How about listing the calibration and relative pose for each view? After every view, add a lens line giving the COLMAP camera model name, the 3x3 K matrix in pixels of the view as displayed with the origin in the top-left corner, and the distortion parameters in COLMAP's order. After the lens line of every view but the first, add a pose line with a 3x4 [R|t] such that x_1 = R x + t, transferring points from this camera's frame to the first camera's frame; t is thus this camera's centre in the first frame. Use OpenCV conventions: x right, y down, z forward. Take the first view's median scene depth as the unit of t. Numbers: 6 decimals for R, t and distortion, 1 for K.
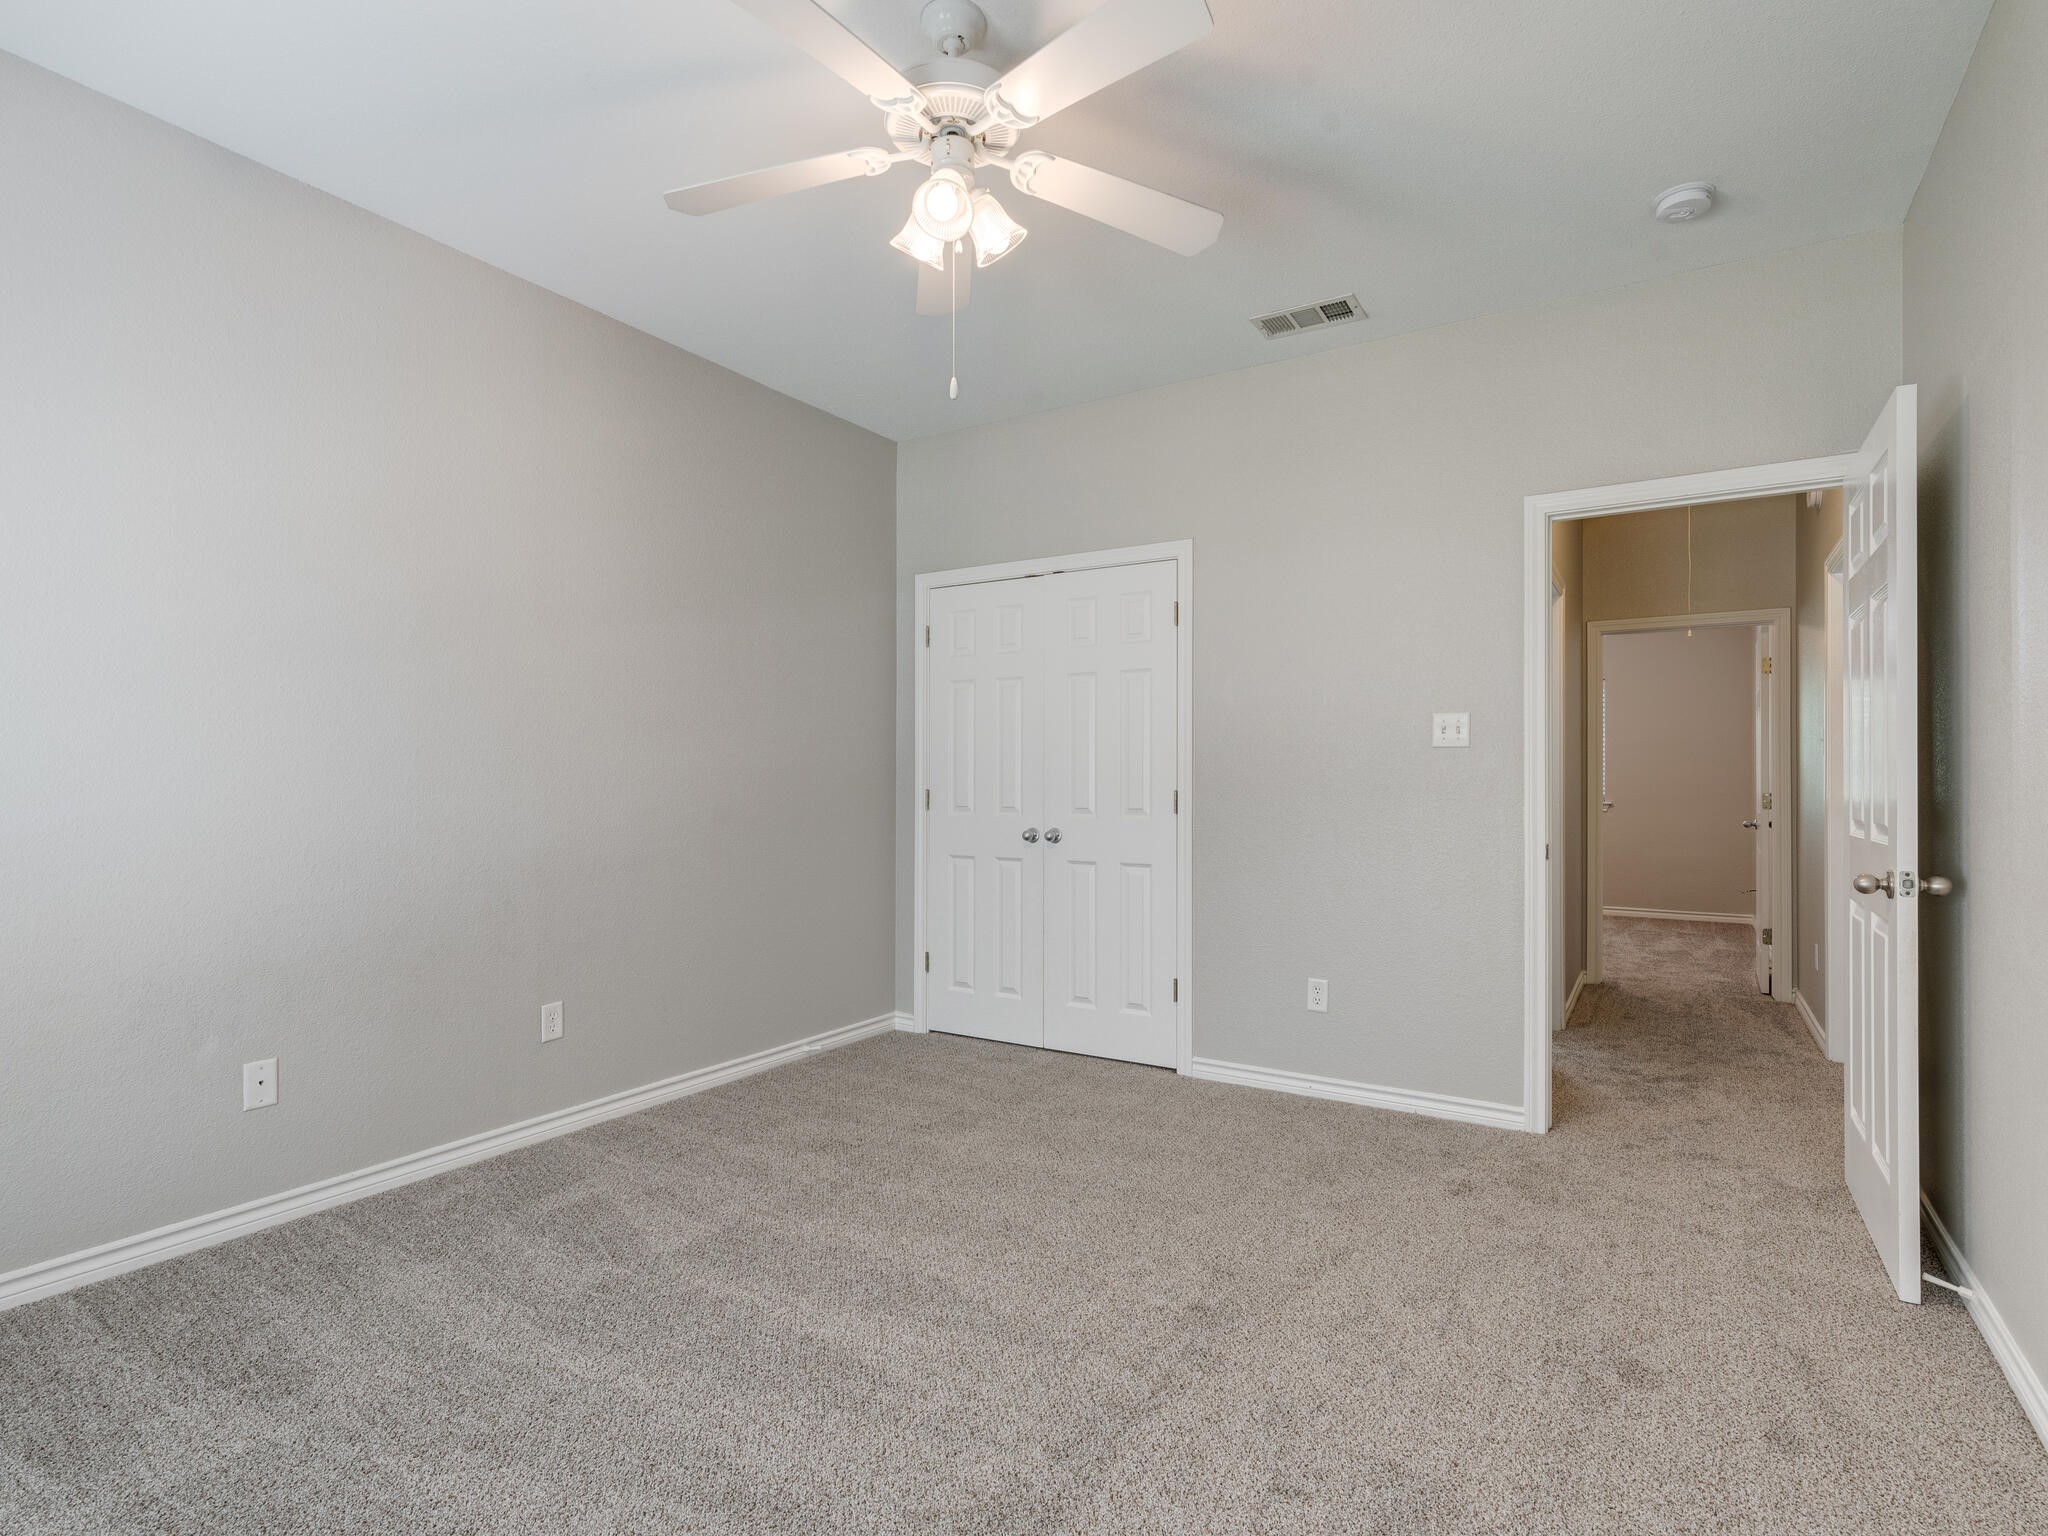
lens RADIAL K [[1047.1, 0, 1021.8], [0, 1047.1, 768.6], [0, 0, 1]] dist [0.003533, -0.002512]
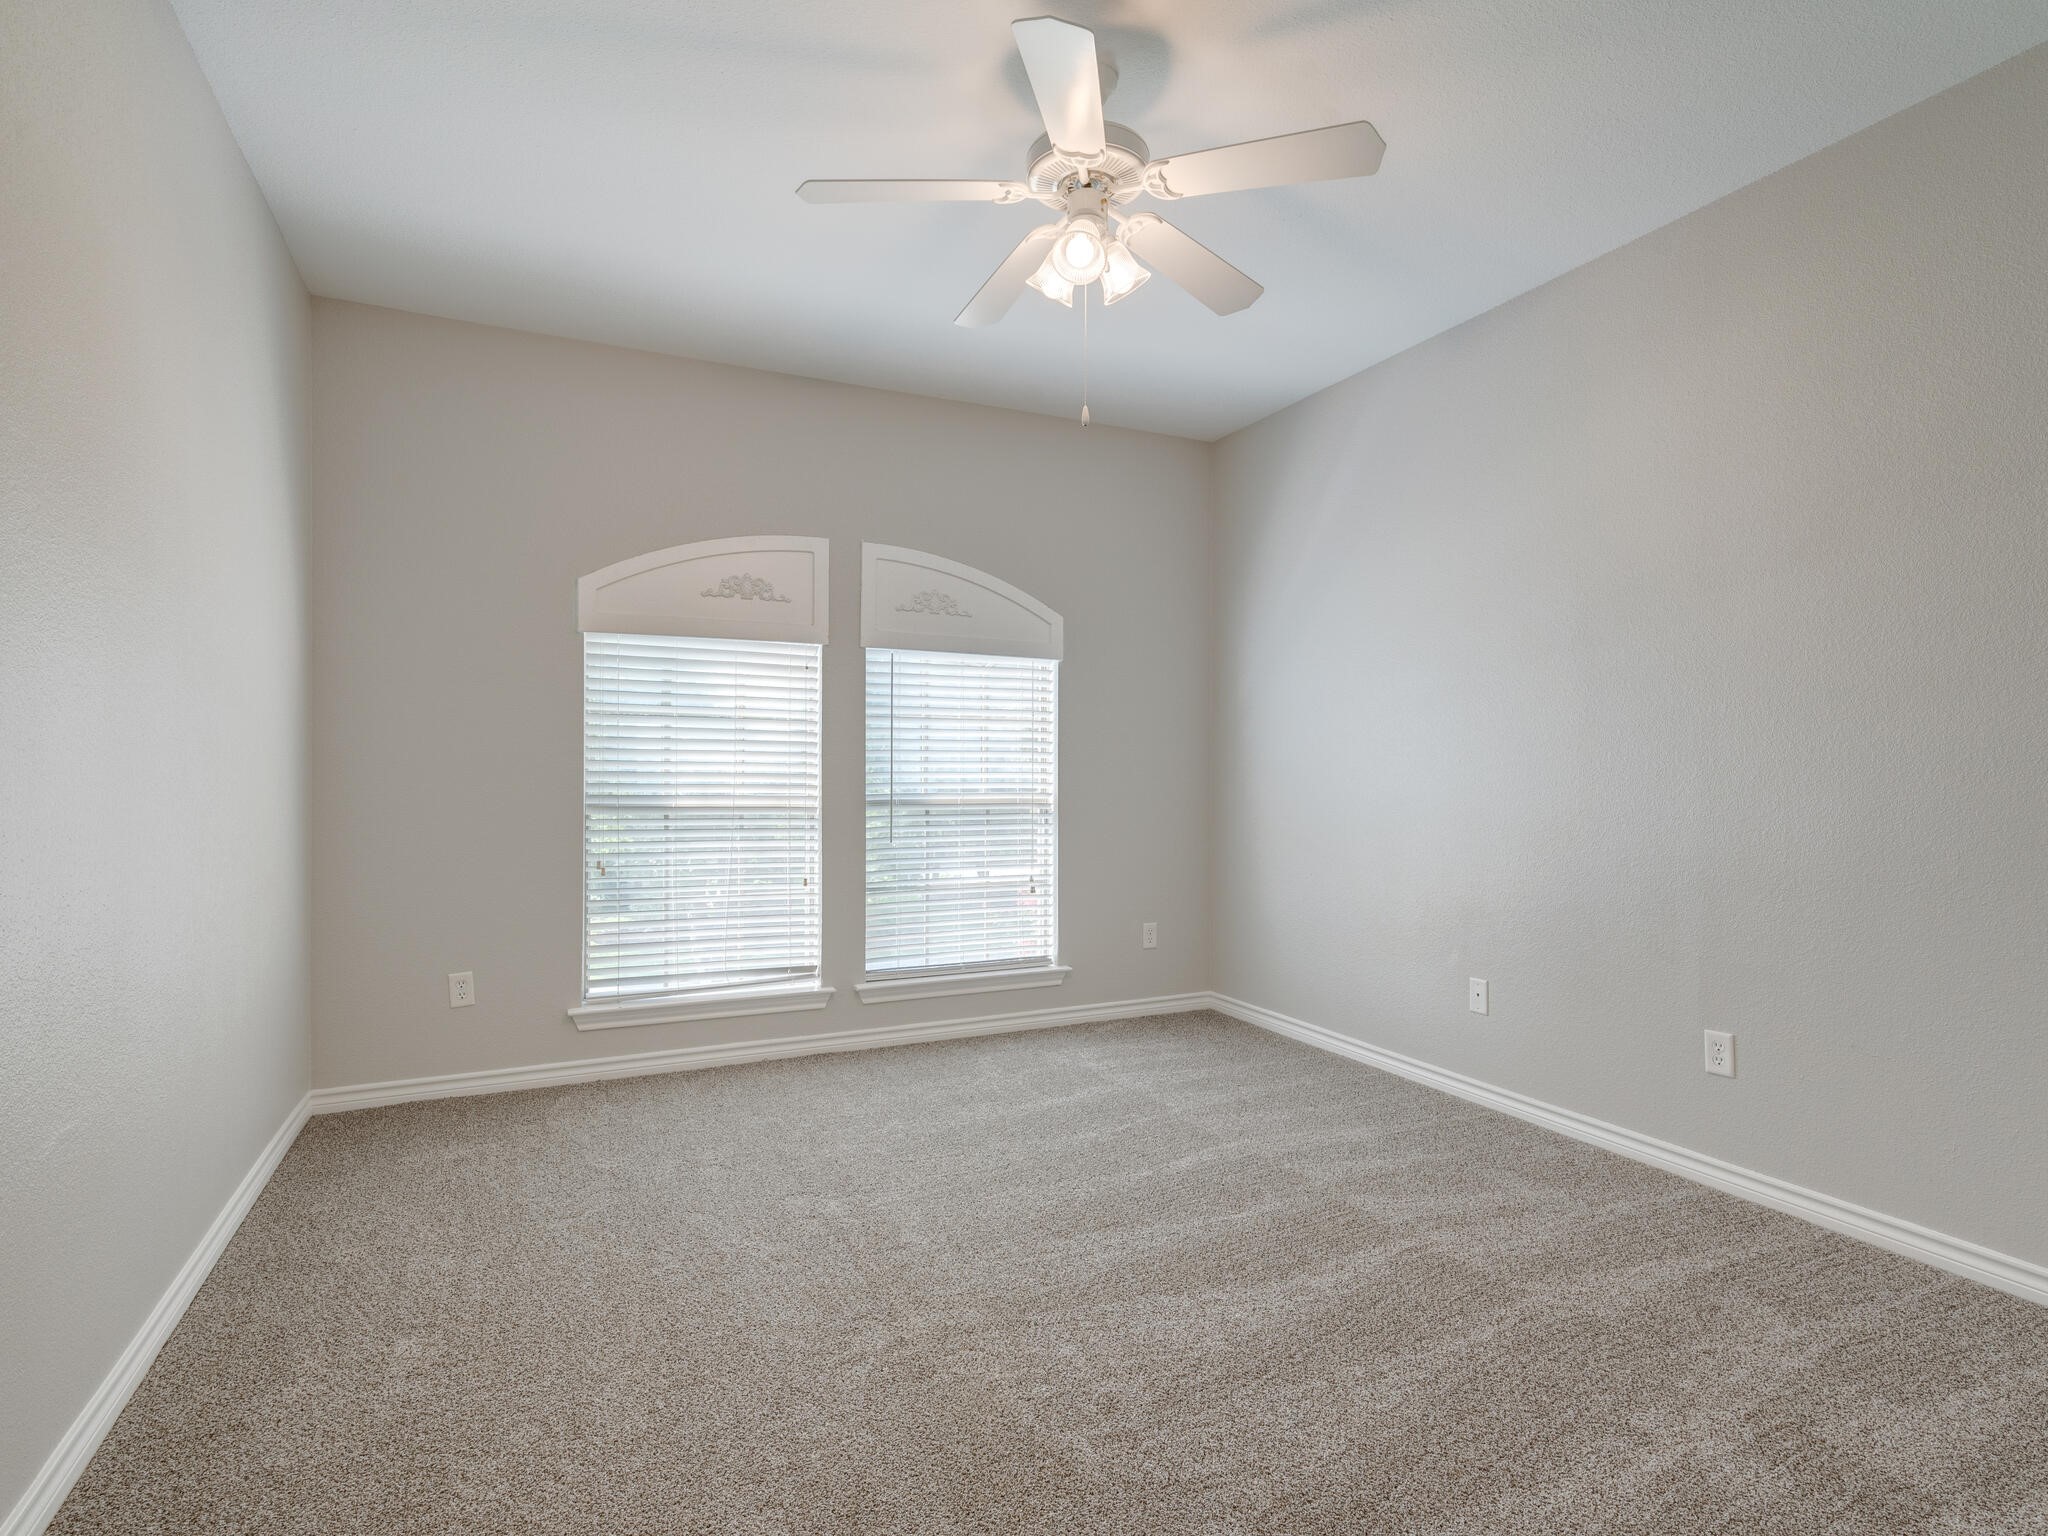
lens RADIAL K [[1047.1, 0, 1022.9], [0, 1047.1, 767.8], [0, 0, 1]] dist [0.003533, -0.002512]
pose [[-0.554369, -0.011892, -0.832186, 0.464406], [0.005195, 0.999829, -0.017749, 0.018234], [0.832255, -0.014163, -0.554212, 0.811258]]
